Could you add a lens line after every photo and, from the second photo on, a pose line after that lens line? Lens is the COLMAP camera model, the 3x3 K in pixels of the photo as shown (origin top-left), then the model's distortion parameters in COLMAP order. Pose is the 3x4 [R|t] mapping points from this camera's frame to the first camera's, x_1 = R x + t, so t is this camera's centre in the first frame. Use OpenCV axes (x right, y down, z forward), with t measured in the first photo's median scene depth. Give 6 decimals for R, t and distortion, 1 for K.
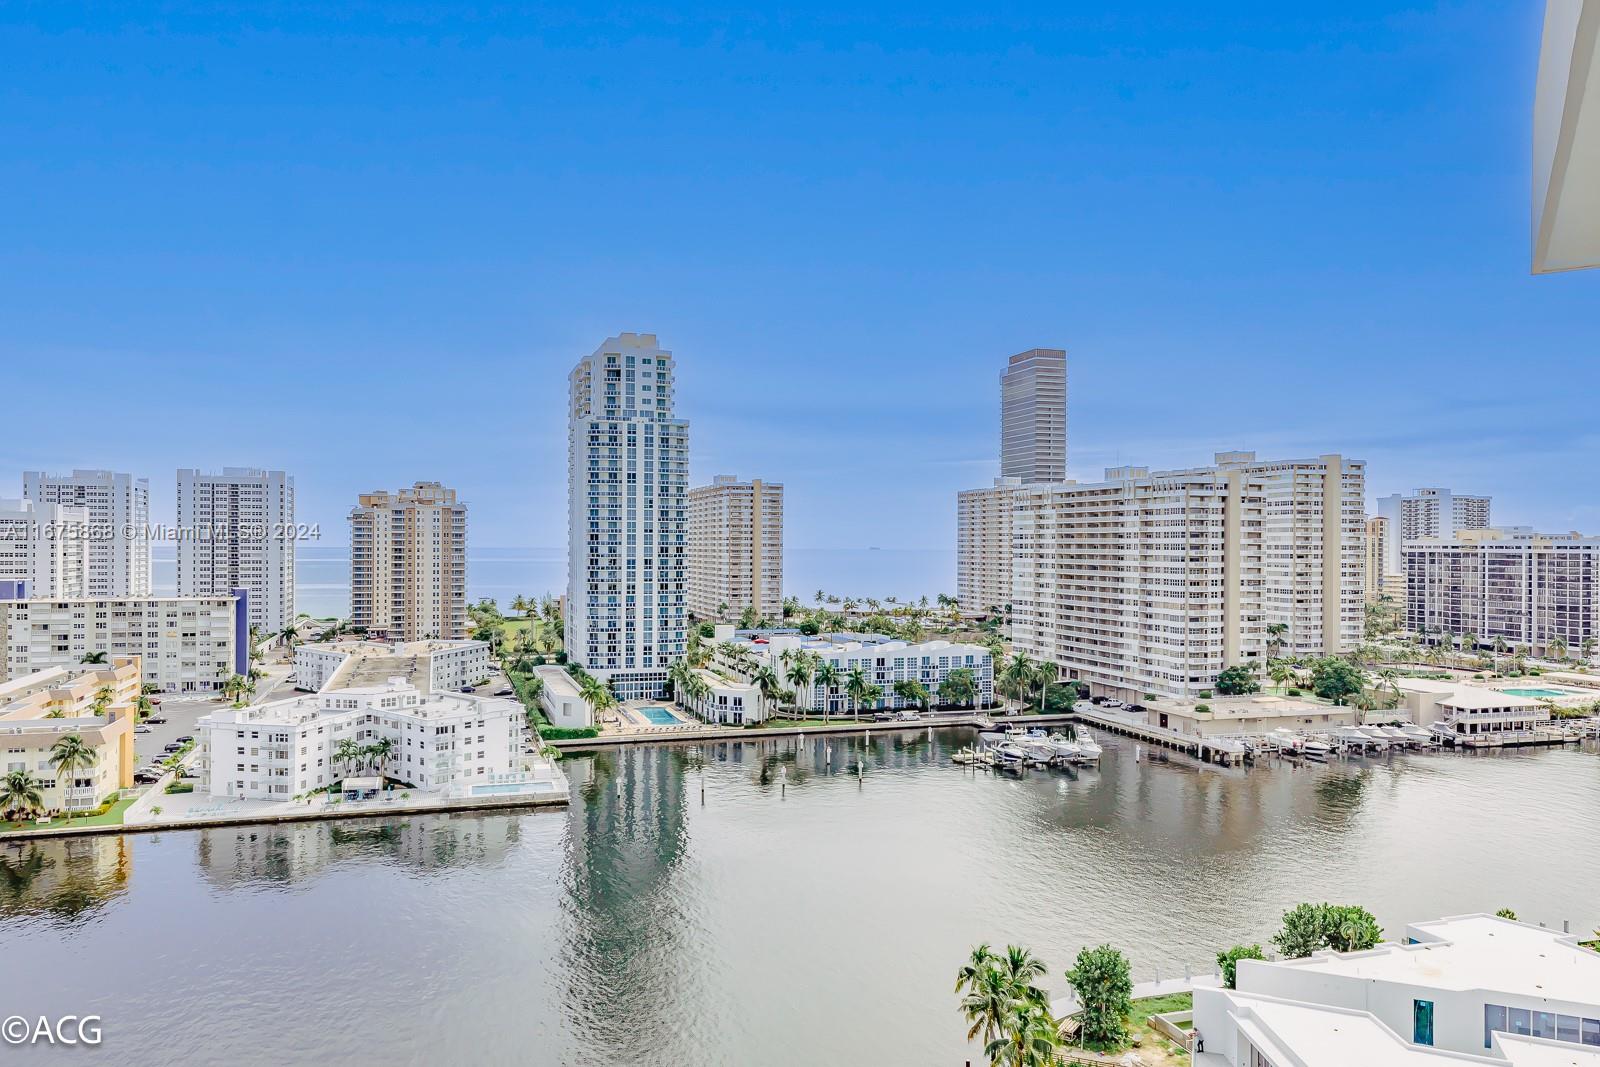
lens RADIAL K [[1081.0, 0, 786.0], [0, 1081.0, 546.1], [0, 0, 1]] dist [0.006453, -0.008174]
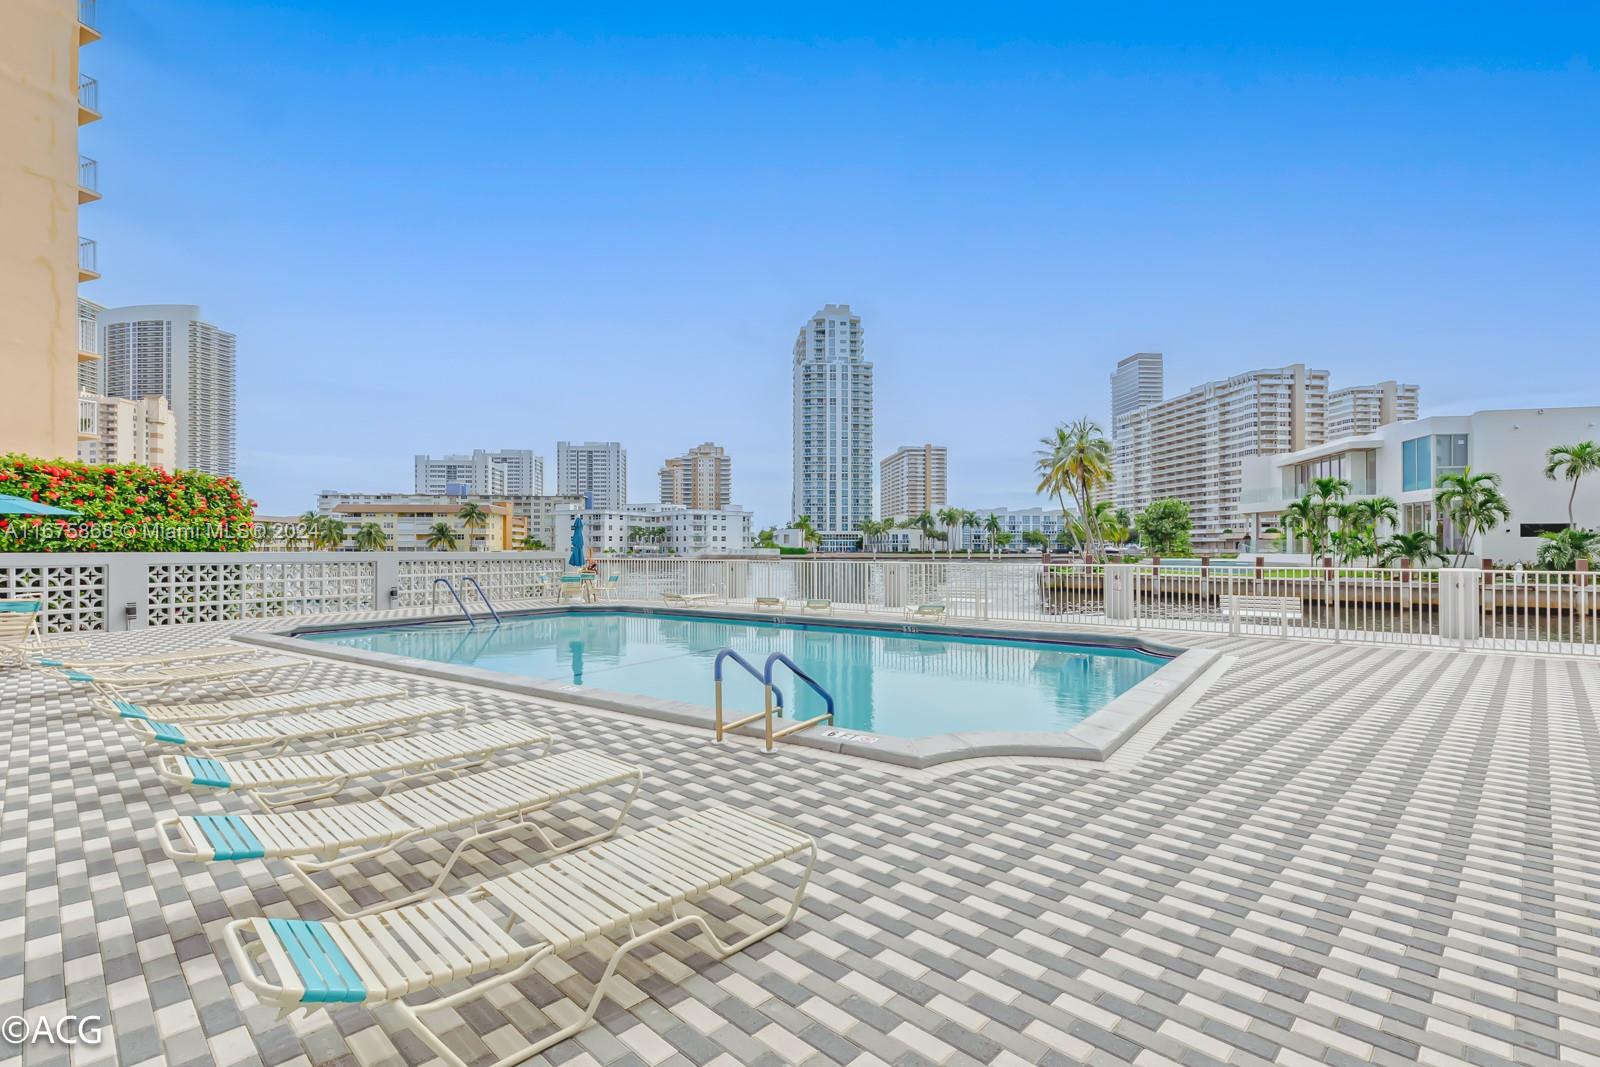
lens RADIAL K [[728.9, 0, 800.5], [0, 728.9, 553.5], [0, 0, 1]] dist [0.003558, -0.001149]
pose [[0.977338, -0.011006, -0.211400, 0.018900], [0.010180, 0.999936, -0.004998, 0.144679], [0.211441, 0.002732, 0.977387, 0.035475]]
